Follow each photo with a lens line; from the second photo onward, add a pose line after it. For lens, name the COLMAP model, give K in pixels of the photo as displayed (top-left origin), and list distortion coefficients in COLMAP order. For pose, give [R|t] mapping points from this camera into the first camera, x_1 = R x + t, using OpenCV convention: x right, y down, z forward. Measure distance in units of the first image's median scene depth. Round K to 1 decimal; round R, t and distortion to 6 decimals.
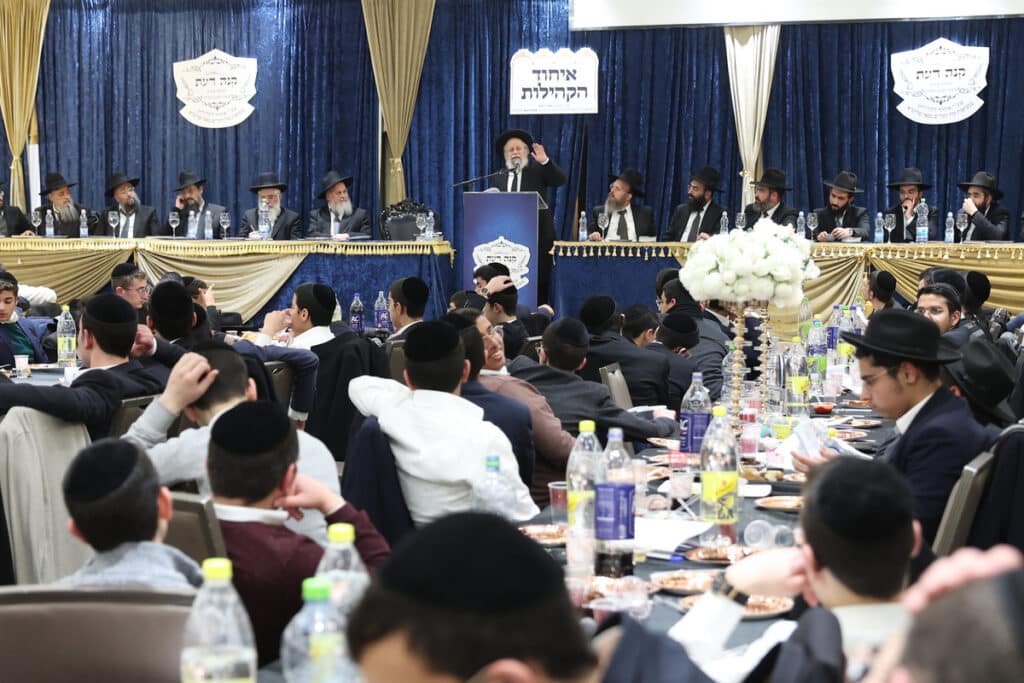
lens RADIAL K [[1503.8, 0, 512.0], [0, 1503.8, 341.5], [0, 0, 1]] dist [0.112297, -0.111371]
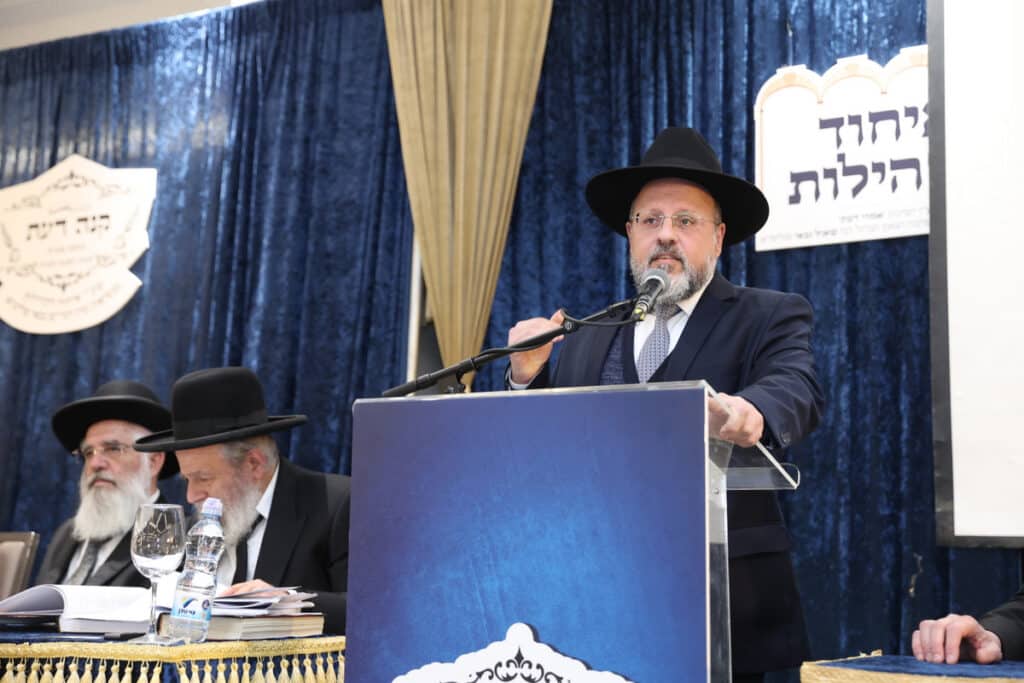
lens RADIAL K [[1508.1, 0, 474.9], [0, 1508.1, 340.4], [0, 0, 1]] dist [0.044528, 0.042511]
pose [[0.959843, -0.026292, -0.279304, 0.033425], [-0.040277, 0.972370, -0.229945, -0.050693], [0.277633, 0.231960, 0.932263, 0.681477]]
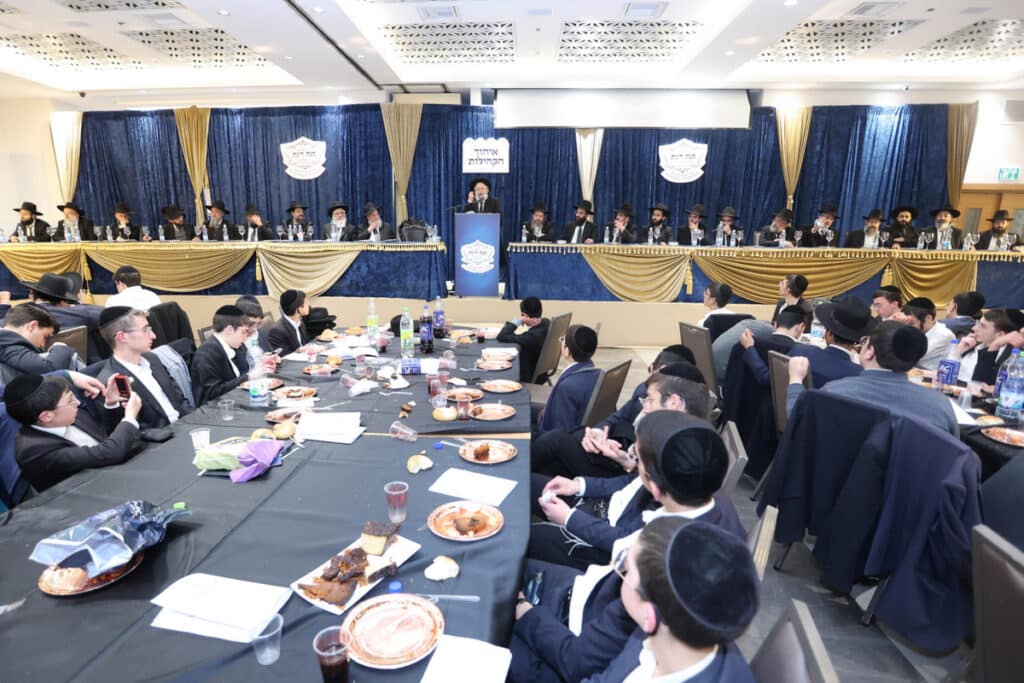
lens RADIAL K [[482.3, 0, 491.7], [0, 482.3, 336.4], [0, 0, 1]] dist [-0.048114, 0.000924]
pose [[0.988219, -0.029522, 0.150174, -0.063659], [0.007086, 0.988993, 0.147794, -0.035203], [-0.152884, -0.144989, 0.977550, 0.374126]]
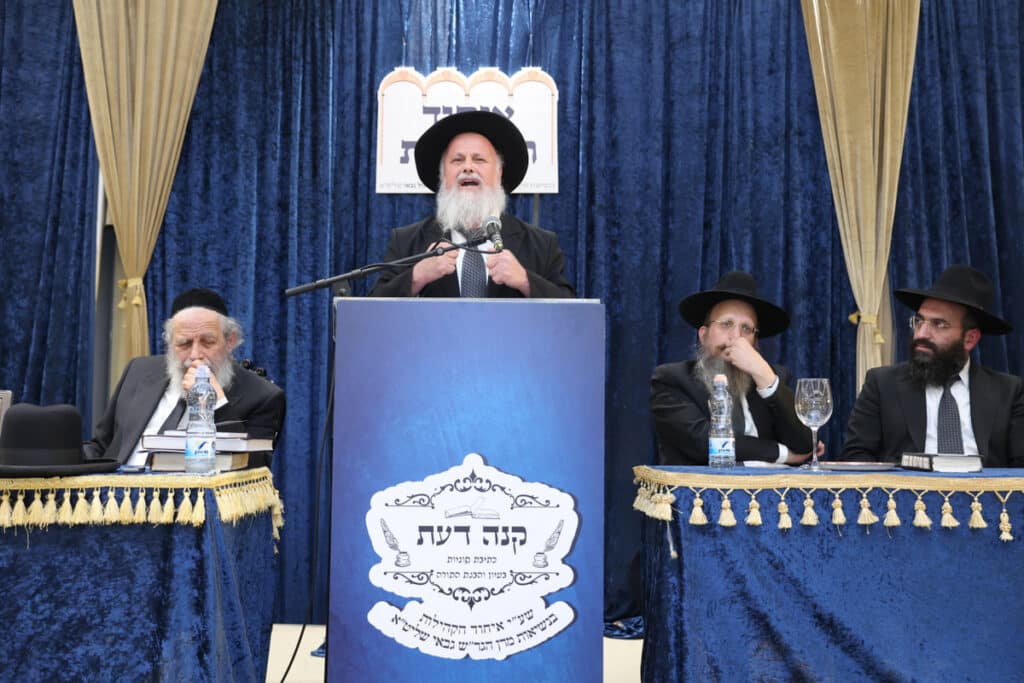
lens RADIAL K [[1108.7, 0, 512.0], [0, 1108.7, 341.5], [0, 0, 1]] dist [-0.117941, 0.352678]
pose [[0.974325, 0.020507, 0.224210, -0.038124], [0.014013, 0.988389, -0.151297, -0.049474], [-0.224710, 0.150554, 0.962725, 0.665993]]
